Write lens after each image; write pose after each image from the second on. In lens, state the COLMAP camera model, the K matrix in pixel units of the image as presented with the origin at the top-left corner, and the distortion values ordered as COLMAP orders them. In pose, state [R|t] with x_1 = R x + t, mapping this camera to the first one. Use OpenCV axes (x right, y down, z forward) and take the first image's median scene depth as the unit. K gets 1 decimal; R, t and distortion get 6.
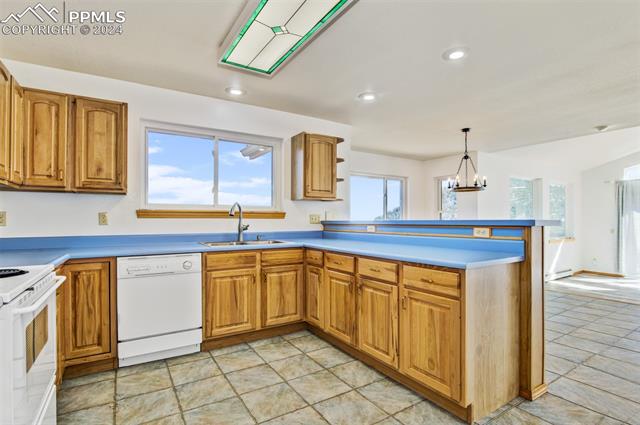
lens RADIAL K [[314.1, 0, 317.1], [0, 314.1, 218.5], [0, 0, 1]] dist [-0.021535, -0.000069]
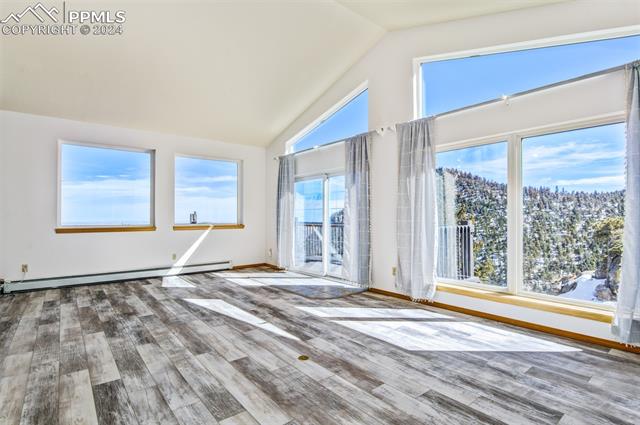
lens RADIAL K [[324.5, 0, 312.9], [0, 324.5, 215.7], [0, 0, 1]] dist [-0.014303, -0.000817]
pose [[0.993786, 0.002331, 0.111282, 2.893446], [-0.002590, 0.999994, 0.002181, 0.113980], [-0.111276, -0.002456, 0.993786, 0.306042]]
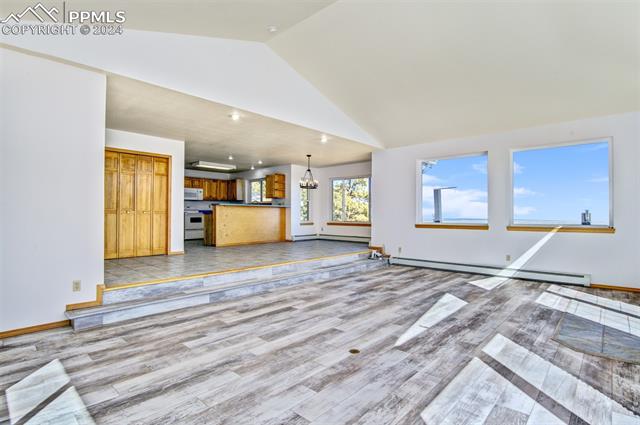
lens RADIAL K [[314.1, 0, 317.1], [0, 314.1, 218.5], [0, 0, 1]] dist [-0.021535, -0.000069]
pose [[0.269802, 0.013246, -0.962825, 3.913197], [0.001810, 0.999897, 0.014263, 0.112152], [0.962914, -0.005591, 0.269751, 0.916879]]
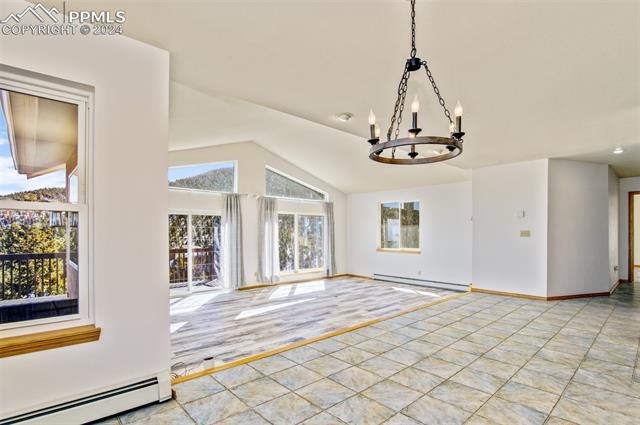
lens RADIAL K [[324.5, 0, 312.9], [0, 324.5, 215.7], [0, 0, 1]] dist [-0.014303, -0.000817]
pose [[-0.180373, 0.050886, 0.982281, 0.189266], [-0.007587, 0.998559, -0.053122, 0.000831], [-0.983569, -0.017034, -0.179727, 2.022918]]
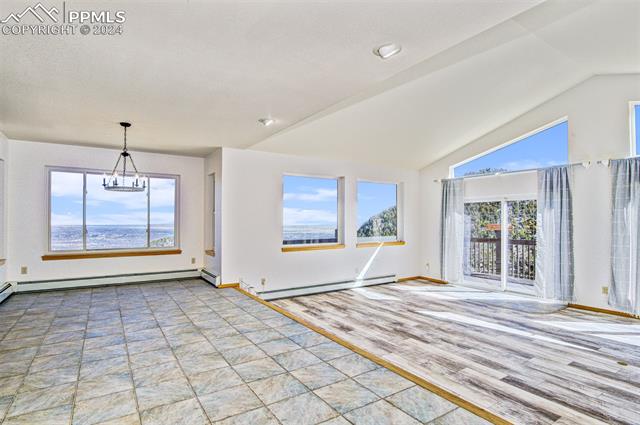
lens RADIAL K [[332.3, 0, 319.0], [0, 332.3, 220.5], [0, 0, 1]] dist [-0.013738, -0.000534]
pose [[0.999826, 0.002893, 0.018451, 1.750628], [-0.003017, 0.999973, 0.006728, -0.014930], [-0.018431, -0.006783, 0.999807, 0.035555]]
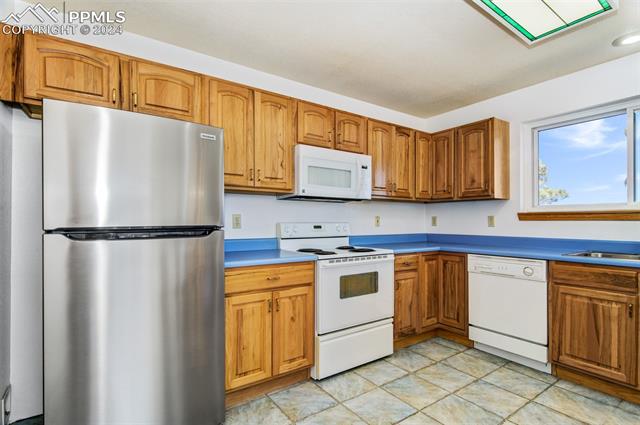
lens RADIAL K [[313.6, 0, 322.4], [0, 313.6, 221.8], [0, 0, 1]] dist [-0.000048, -0.000315]
pose [[0.066147, 0.004533, -0.997800, 0.476119], [0.002498, 0.999986, 0.004709, -0.004777], [0.997807, -0.002804, 0.066135, 0.323406]]
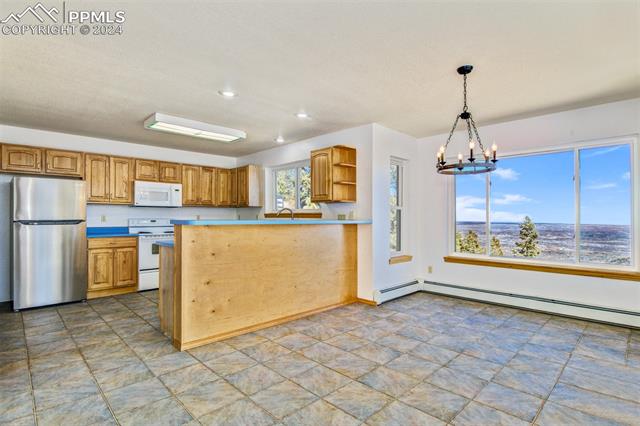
lens RADIAL K [[324.5, 0, 312.9], [0, 324.5, 216.2], [0, 0, 1]] dist [-0.014303, -0.000817]
pose [[0.203170, -0.003235, -0.979138, 1.738739], [0.001794, 0.999994, -0.002932, -0.005972], [0.979142, -0.001161, 0.203175, 1.002534]]
